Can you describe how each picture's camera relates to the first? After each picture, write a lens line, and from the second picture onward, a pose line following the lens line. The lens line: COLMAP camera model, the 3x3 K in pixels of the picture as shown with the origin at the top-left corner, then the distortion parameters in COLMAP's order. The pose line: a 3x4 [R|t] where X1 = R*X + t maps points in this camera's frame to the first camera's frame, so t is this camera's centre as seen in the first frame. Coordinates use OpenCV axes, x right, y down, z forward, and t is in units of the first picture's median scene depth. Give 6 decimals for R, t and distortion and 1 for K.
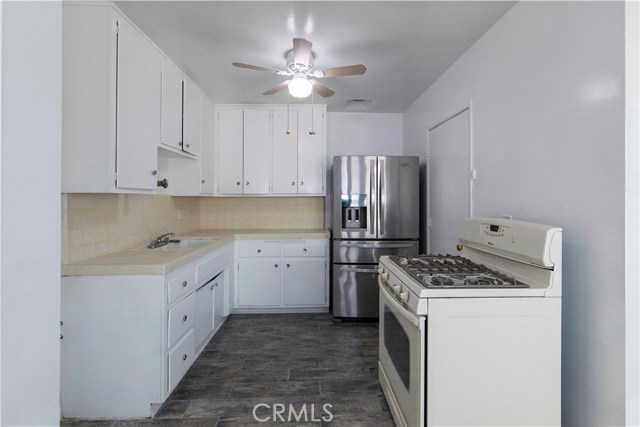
lens RADIAL K [[292.7, 0, 318.7], [0, 292.7, 196.7], [0, 0, 1]] dist [0.002249, 0.000120]
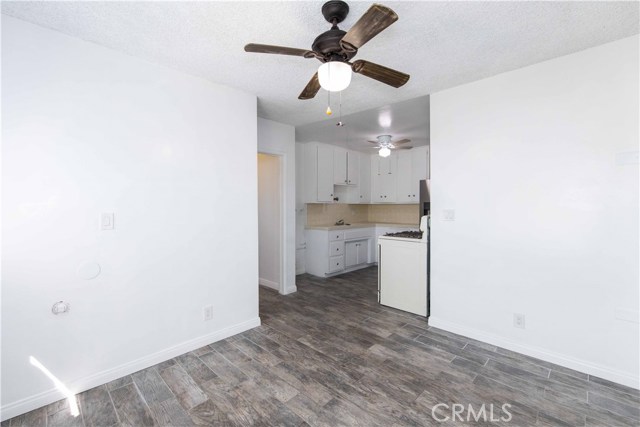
lens RADIAL K [[279.7, 0, 323.4], [0, 279.7, 215.1], [0, 0, 1]] dist [0.002345, 0.000106]
pose [[0.702334, 0.023919, -0.711445, 0.820374], [0.004519, 0.999265, 0.038057, 0.000918], [0.711833, -0.029943, 0.701710, -0.569017]]
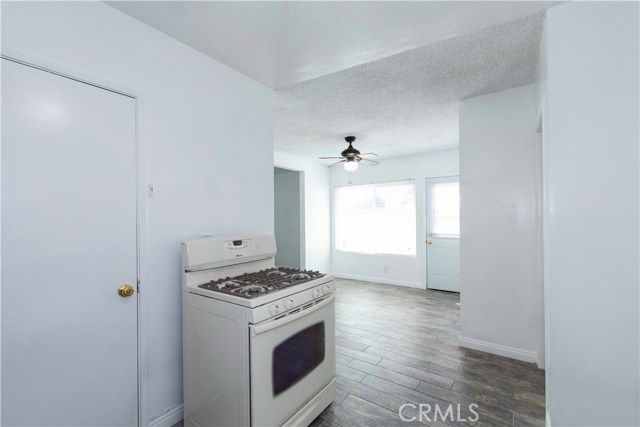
lens RADIAL K [[279.7, 0, 323.4], [0, 279.7, 215.1], [0, 0, 1]] dist [0.002345, 0.000106]
pose [[-0.805043, 0.014477, 0.593040, -0.230769], [0.009322, 0.999887, -0.011754, 0.003016], [-0.593143, -0.003934, -0.805087, 0.975286]]
